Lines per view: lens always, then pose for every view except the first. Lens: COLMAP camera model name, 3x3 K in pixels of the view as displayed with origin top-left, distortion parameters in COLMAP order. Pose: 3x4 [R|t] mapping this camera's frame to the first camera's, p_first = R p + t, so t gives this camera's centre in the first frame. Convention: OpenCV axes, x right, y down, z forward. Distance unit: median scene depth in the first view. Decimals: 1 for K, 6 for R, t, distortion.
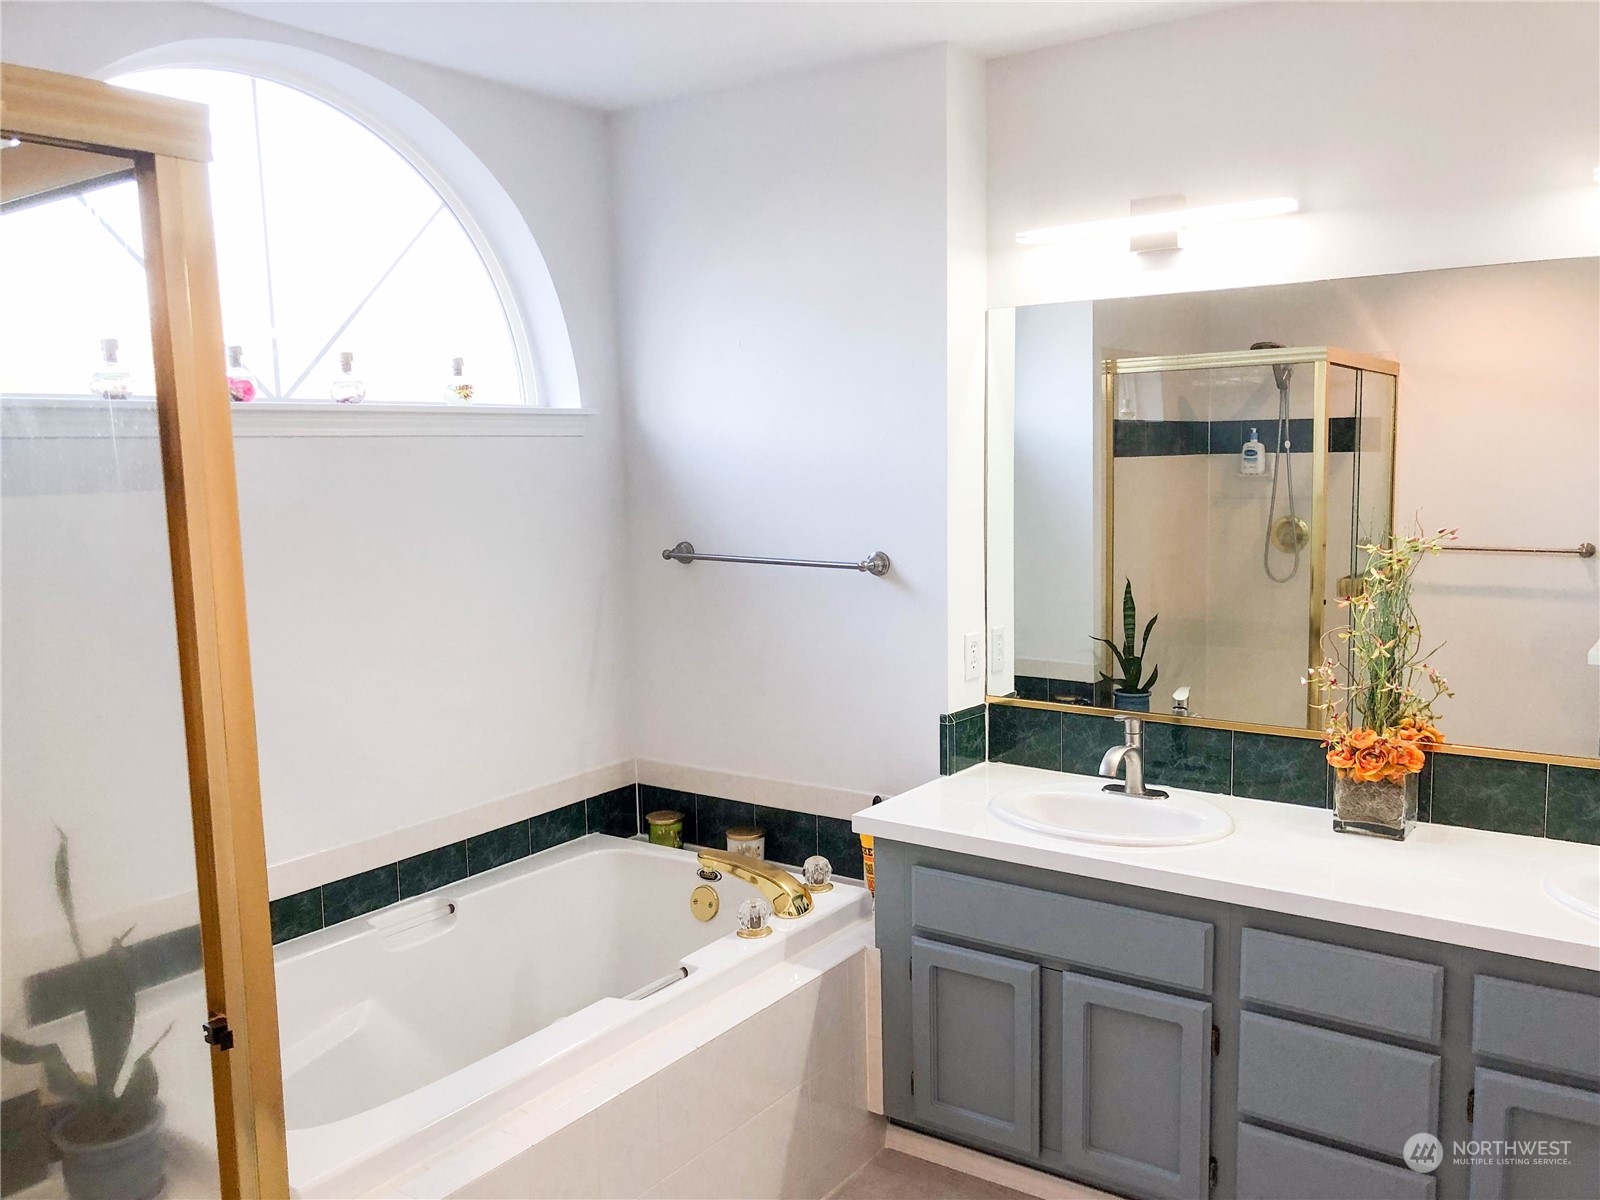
lens RADIAL K [[1299.0, 0, 804.2], [0, 1299.0, 607.4], [0, 0, 1]] dist [0.032422, -0.056503]
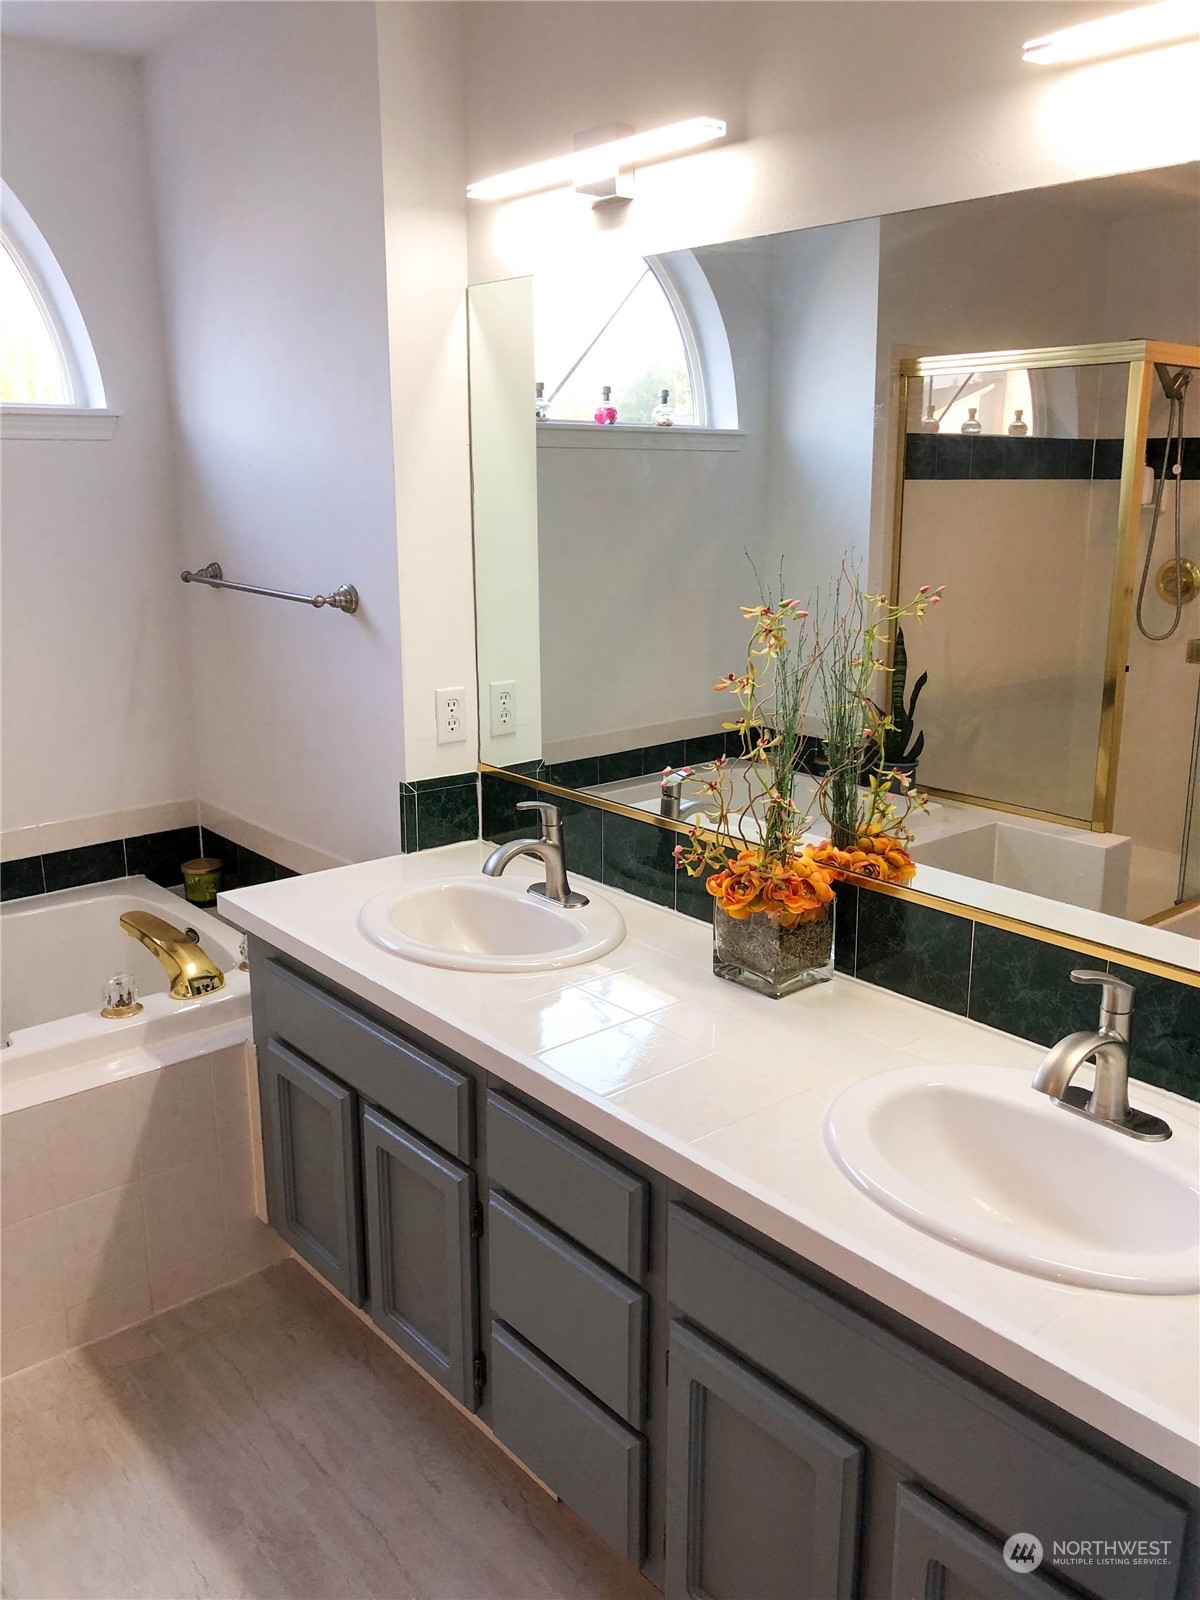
lens RADIAL K [[1299.0, 0, 607.1], [0, 1299.0, 778.3], [0, 0, 1]] dist [0.032422, -0.056503]
pose [[0.970206, 0.076026, -0.230042, 0.422537], [-0.048734, 0.991323, 0.122081, -0.029912], [0.237328, -0.107233, 0.965493, 0.204299]]
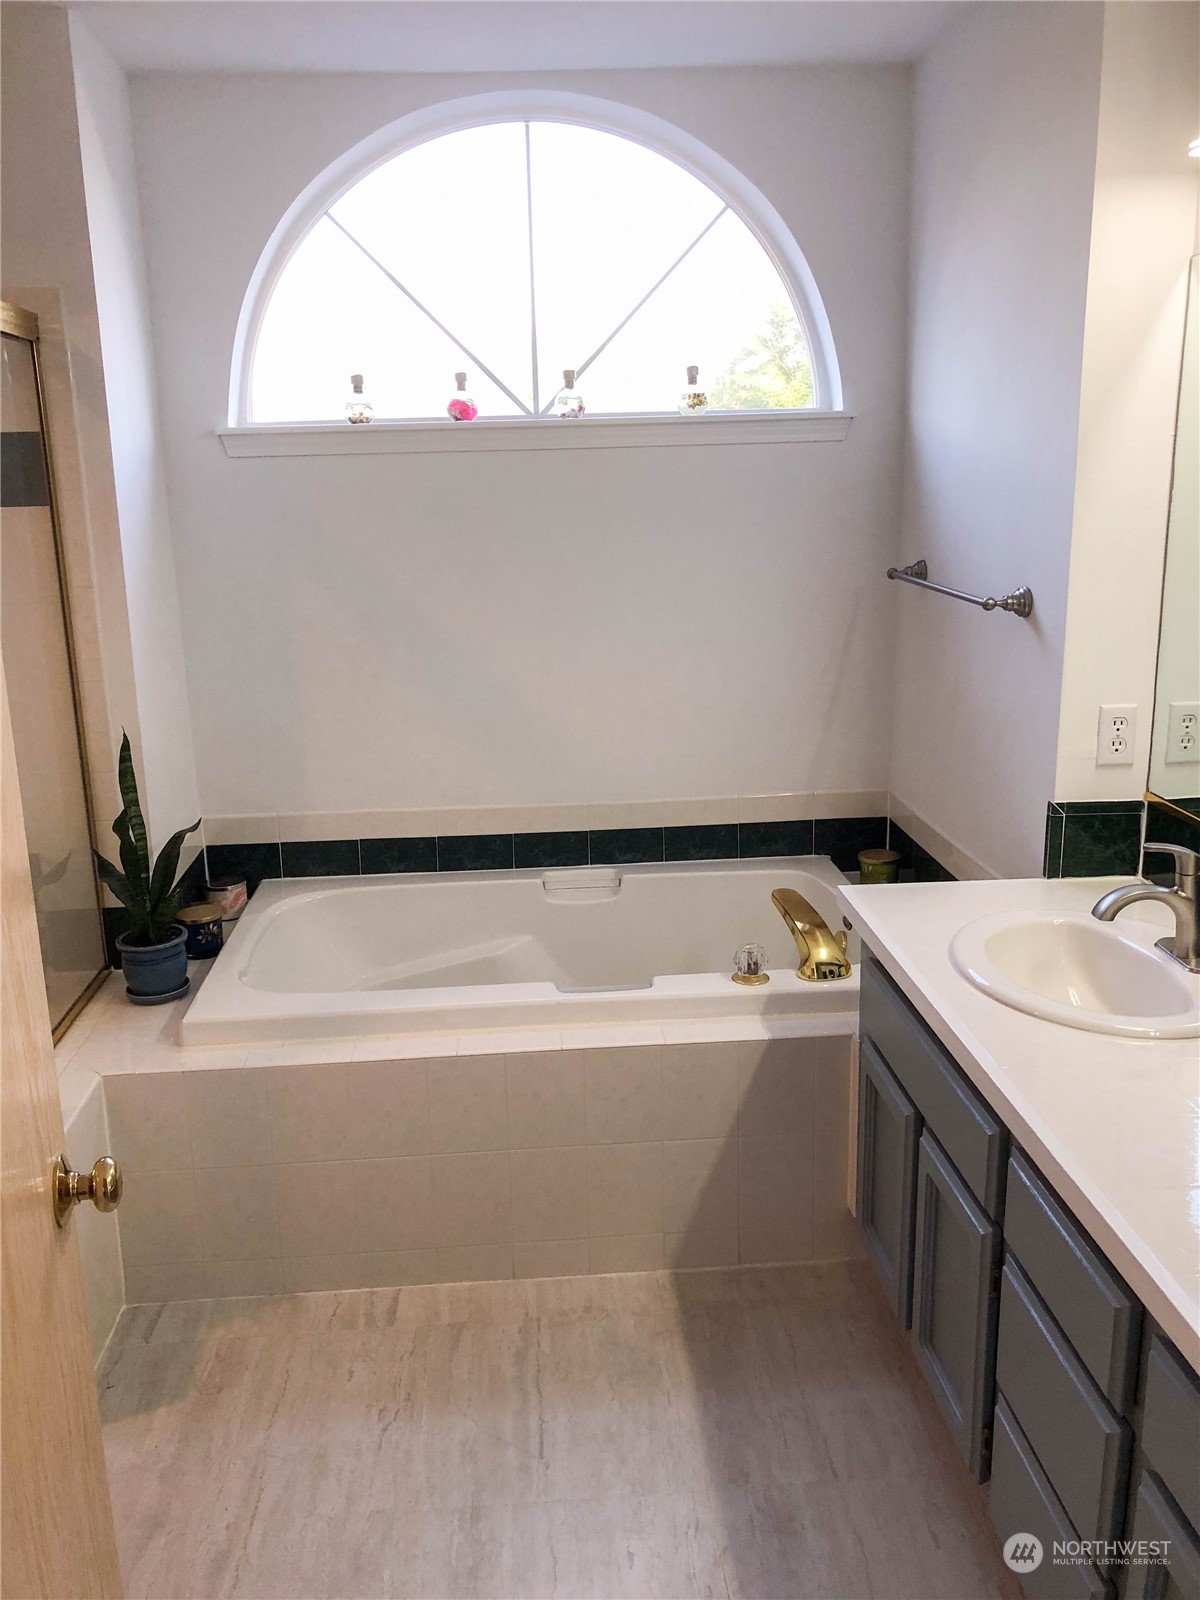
lens RADIAL K [[1299.0, 0, 590.4], [0, 1299.0, 782.4], [0, 0, 1]] dist [0.032422, -0.056503]
pose [[0.628605, 0.188489, -0.754538, 0.515153], [-0.080582, 0.980750, 0.177866, -0.046578], [0.773538, -0.051006, 0.631693, 0.274474]]
